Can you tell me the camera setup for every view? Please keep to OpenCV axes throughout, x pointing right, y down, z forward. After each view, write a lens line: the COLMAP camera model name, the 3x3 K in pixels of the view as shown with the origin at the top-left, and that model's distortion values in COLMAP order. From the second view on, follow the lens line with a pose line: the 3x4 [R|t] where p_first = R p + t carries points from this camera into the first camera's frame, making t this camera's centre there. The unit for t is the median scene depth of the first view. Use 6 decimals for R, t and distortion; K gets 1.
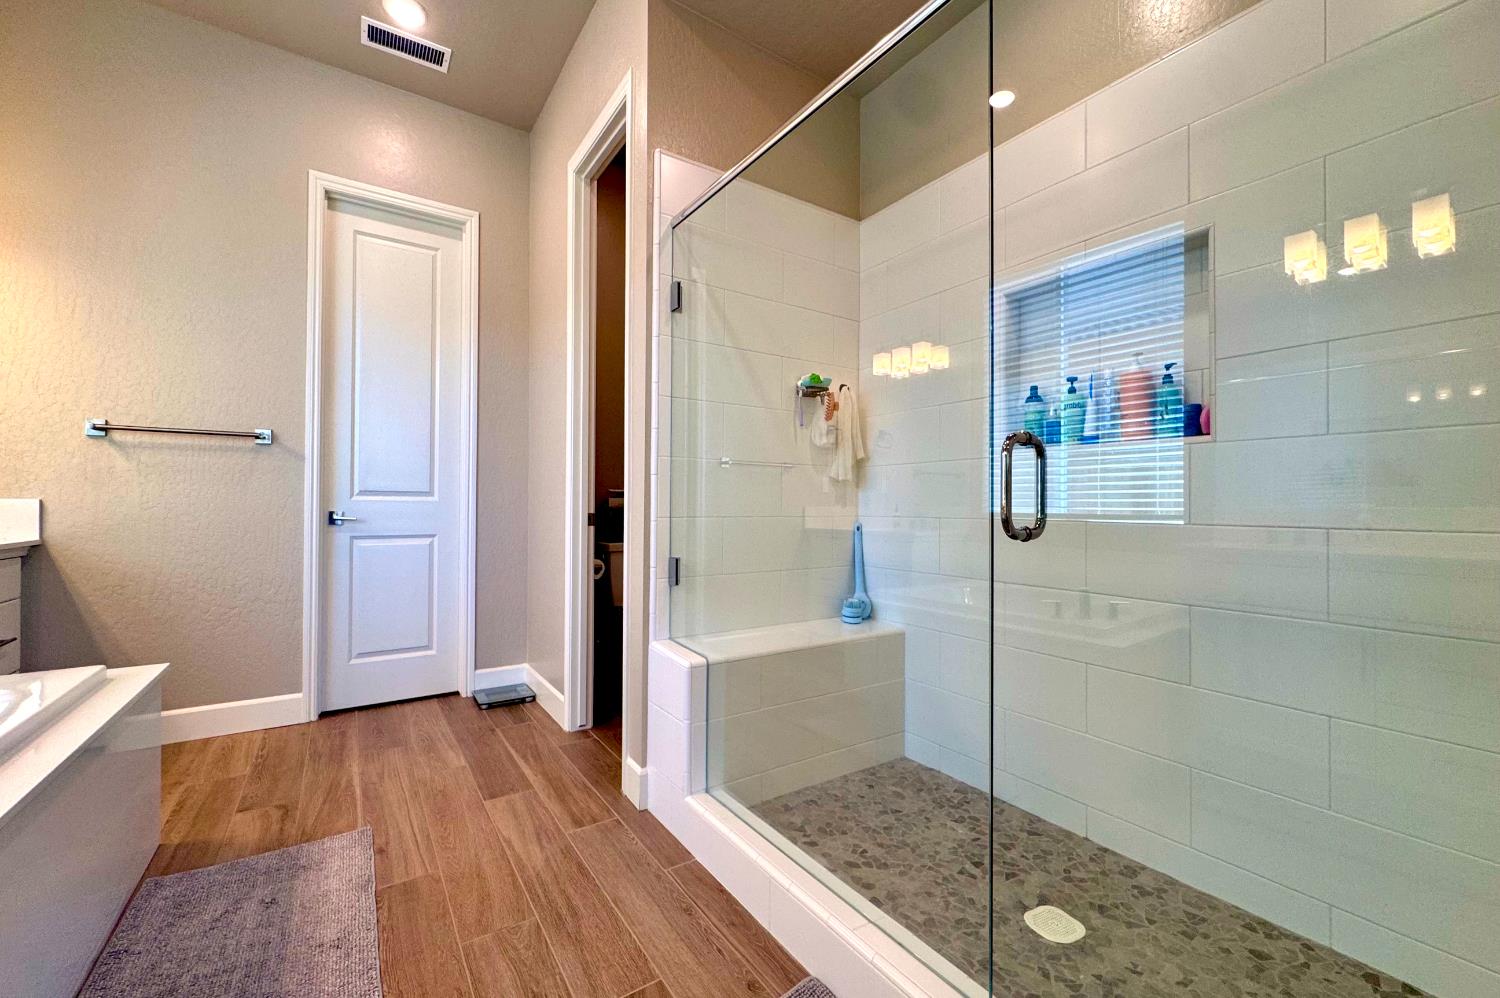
lens RADIAL K [[600.8, 0, 752.5], [0, 600.8, 502.4], [0, 0, 1]] dist [-0.003009, 0.000925]
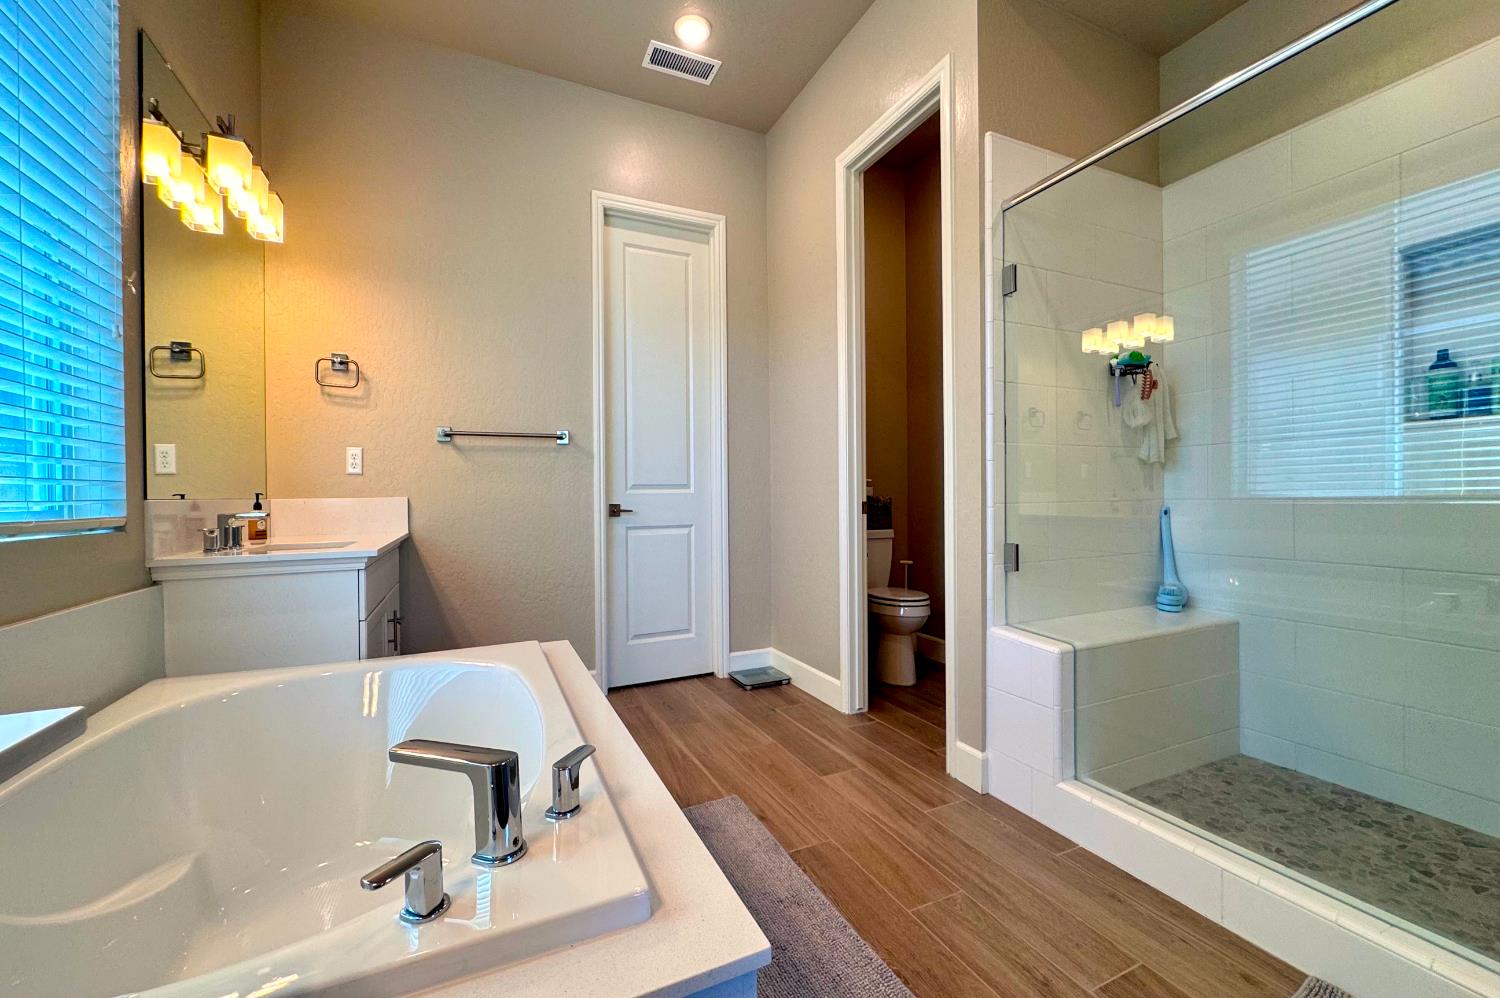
lens RADIAL K [[600.8, 0, 755.0], [0, 600.8, 498.6], [0, 0, 1]] dist [-0.003009, 0.000925]
pose [[0.987655, -0.018426, -0.155557, -0.338200], [0.020180, 0.999749, 0.009709, -0.000690], [0.155339, -0.012729, 0.987779, -0.041583]]
